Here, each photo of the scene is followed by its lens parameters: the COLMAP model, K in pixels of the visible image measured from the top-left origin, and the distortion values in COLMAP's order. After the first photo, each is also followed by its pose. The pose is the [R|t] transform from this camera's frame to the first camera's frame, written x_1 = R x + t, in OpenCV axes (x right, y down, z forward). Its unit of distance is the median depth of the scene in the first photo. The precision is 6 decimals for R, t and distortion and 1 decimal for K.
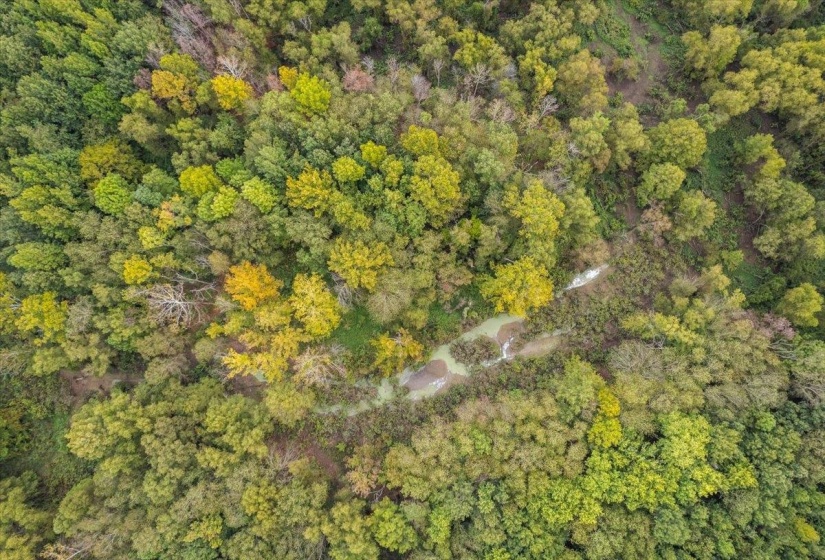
lens RADIAL K [[543.2, 0, 412.5], [0, 543.2, 280.0], [0, 0, 1]] dist [-0.066285, 0.057212]
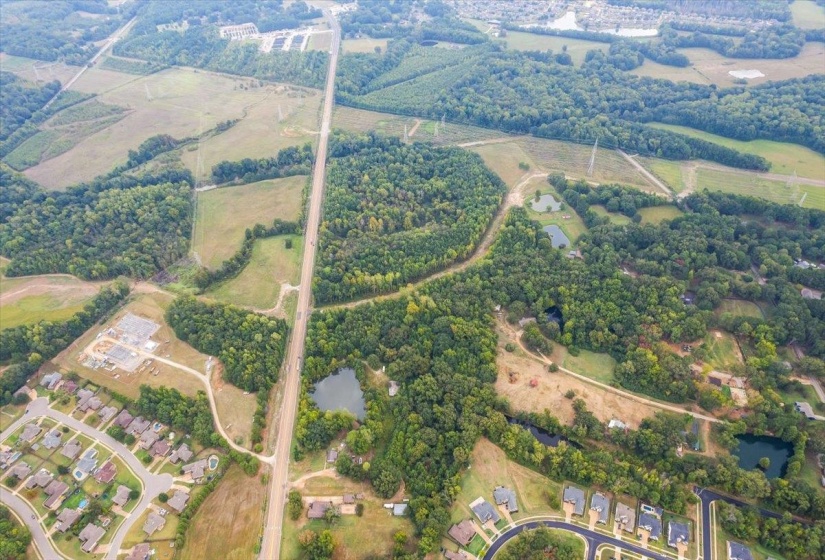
lens RADIAL K [[524.8, 0, 412.5], [0, 524.8, 280.0], [0, 0, 1]] dist [-0.084248, 0.074664]
pose [[0.999690, 0.023046, 0.009405, 0.217606], [-0.011177, 0.753231, -0.657661, 5.481168], [-0.022240, 0.657352, 0.753255, -4.030046]]
